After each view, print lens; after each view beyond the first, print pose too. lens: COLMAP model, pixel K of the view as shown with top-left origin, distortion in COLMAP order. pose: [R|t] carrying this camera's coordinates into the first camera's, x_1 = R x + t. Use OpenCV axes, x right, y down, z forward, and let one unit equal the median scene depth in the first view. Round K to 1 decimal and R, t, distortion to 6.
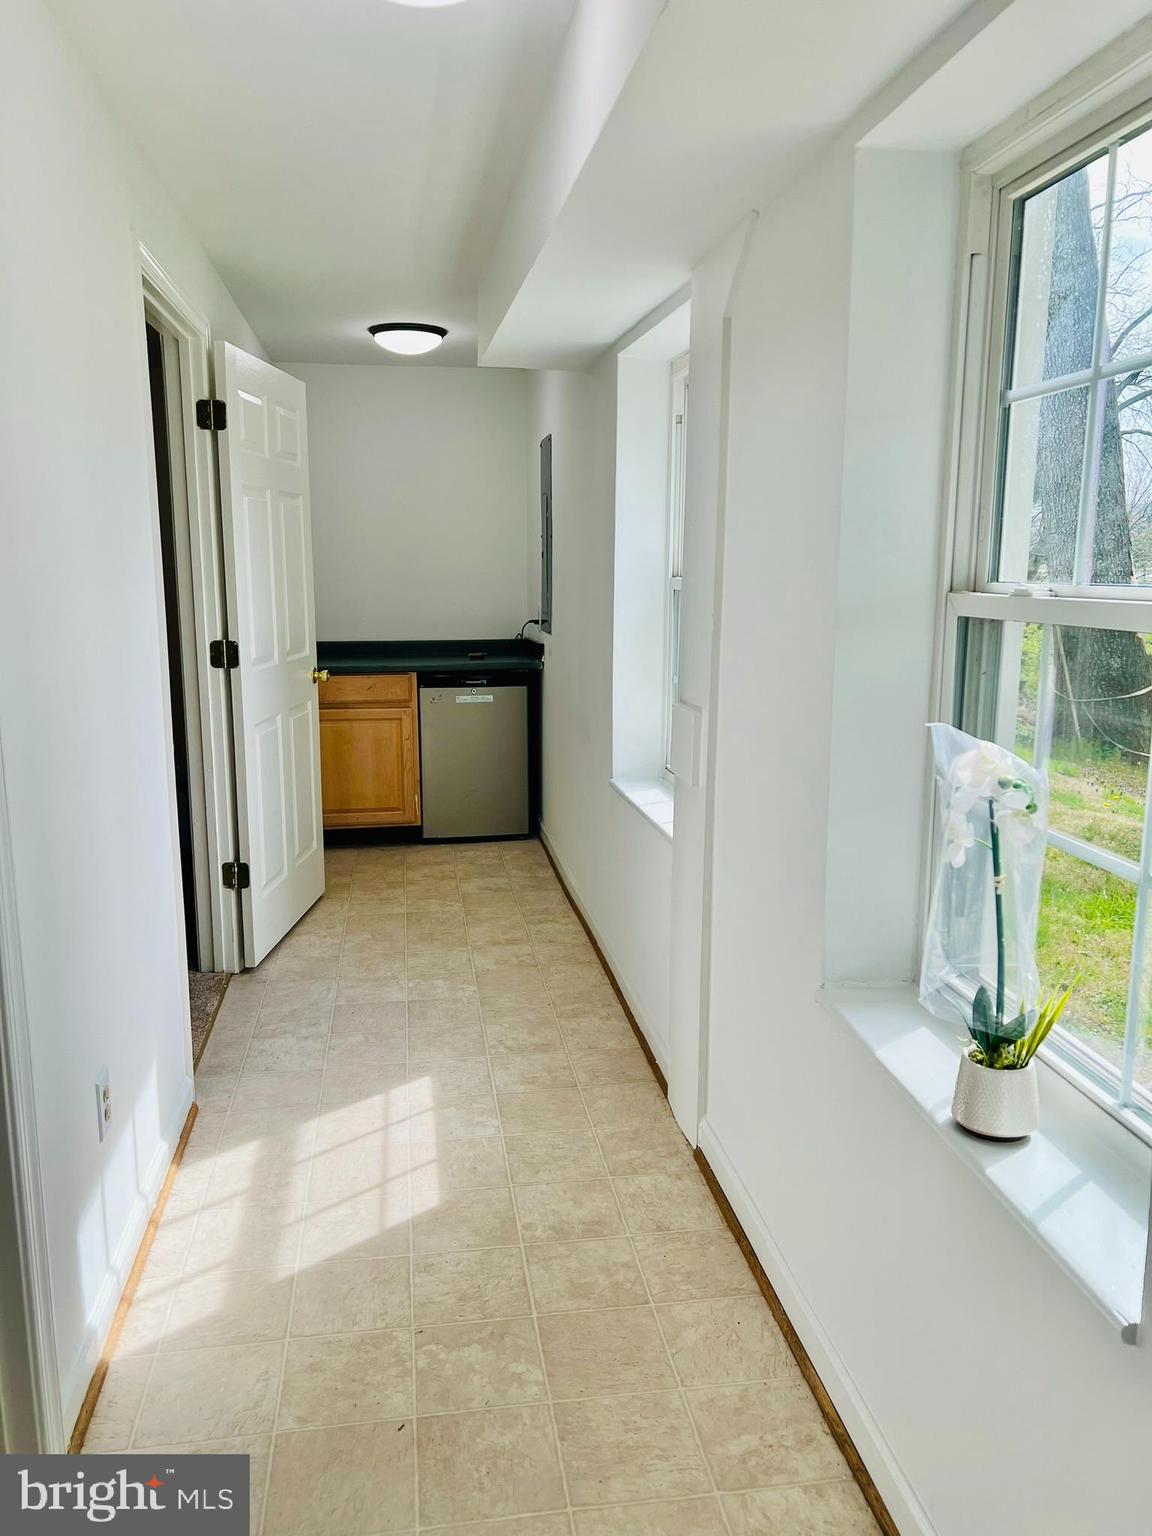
lens RADIAL K [[1149.7, 0, 575.1], [0, 1149.7, 756.7], [0, 0, 1]] dist [-0.008206, -0.032409]
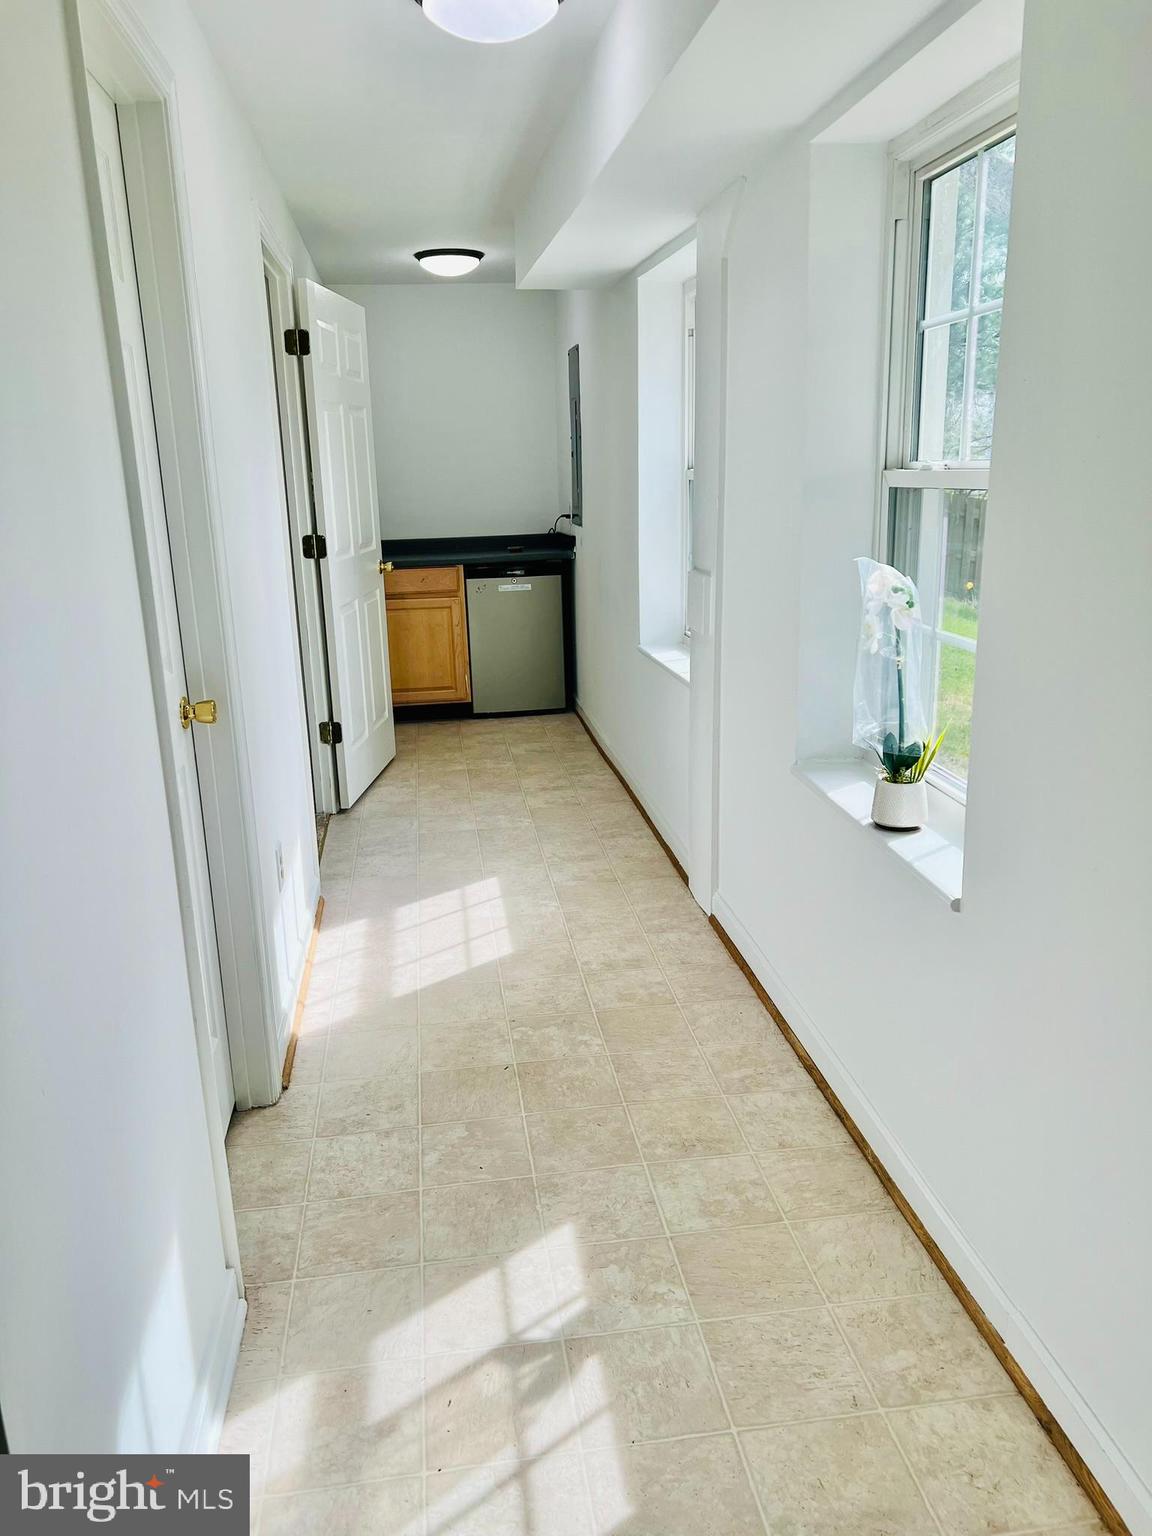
lens RADIAL K [[1149.7, 0, 568.0], [0, 1149.7, 783.1], [0, 0, 1]] dist [-0.008206, -0.032409]
pose [[0.999313, -0.023391, -0.028744, -0.016532], [0.026222, 0.994395, 0.102429, 0.056344], [0.026187, -0.103112, 0.994325, -0.297371]]
